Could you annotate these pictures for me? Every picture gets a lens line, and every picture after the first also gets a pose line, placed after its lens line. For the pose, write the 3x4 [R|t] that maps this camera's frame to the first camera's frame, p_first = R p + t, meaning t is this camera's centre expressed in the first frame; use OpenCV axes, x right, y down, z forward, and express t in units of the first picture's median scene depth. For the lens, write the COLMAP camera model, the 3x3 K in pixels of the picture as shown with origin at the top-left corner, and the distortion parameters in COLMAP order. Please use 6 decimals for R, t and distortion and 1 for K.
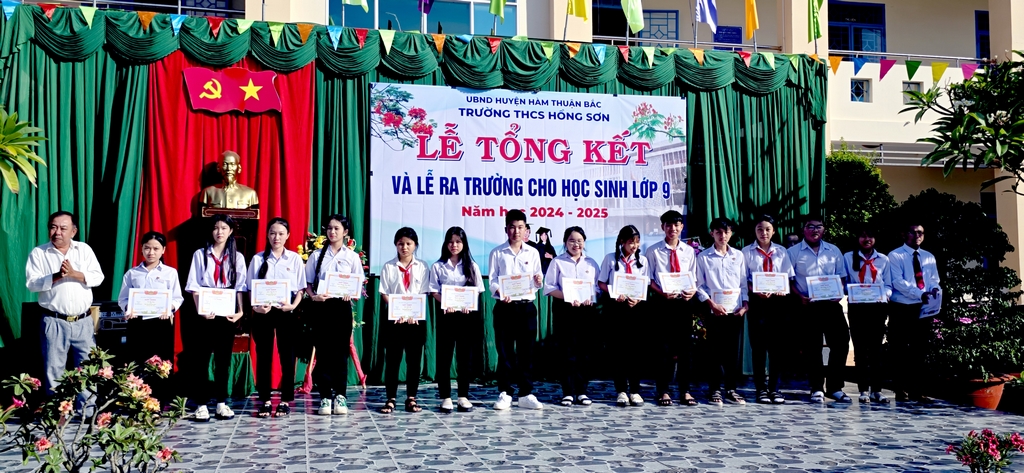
lens RADIAL K [[986.0, 0, 528.5], [0, 986.0, 226.0], [0, 0, 1]] dist [0.148448, -0.270583]
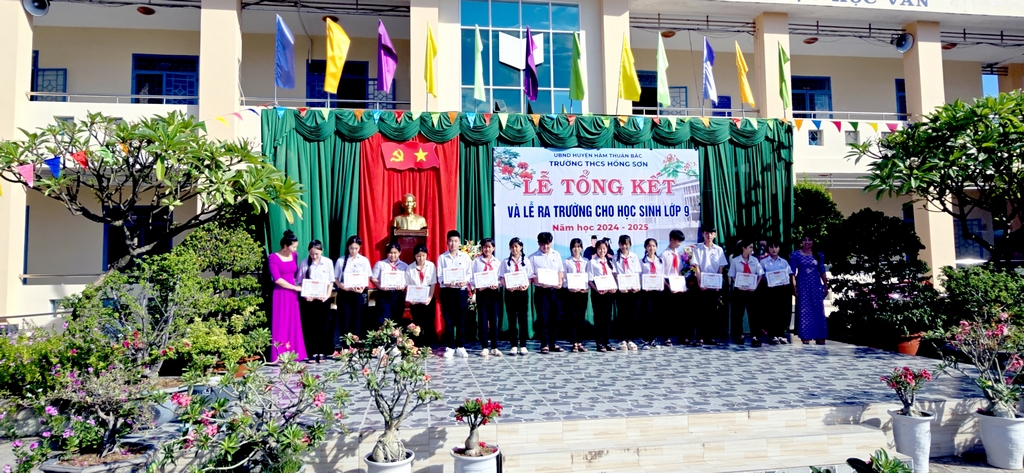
lens RADIAL K [[696.7, 0, 499.0], [0, 696.7, 214.2], [0, 0, 1]] dist [-0.002736, 0.004854]
pose [[0.994213, -0.019270, -0.105686, -0.035305], [0.017204, 0.999643, -0.020430, -0.015560], [0.106042, 0.018494, 0.994190, -0.093109]]
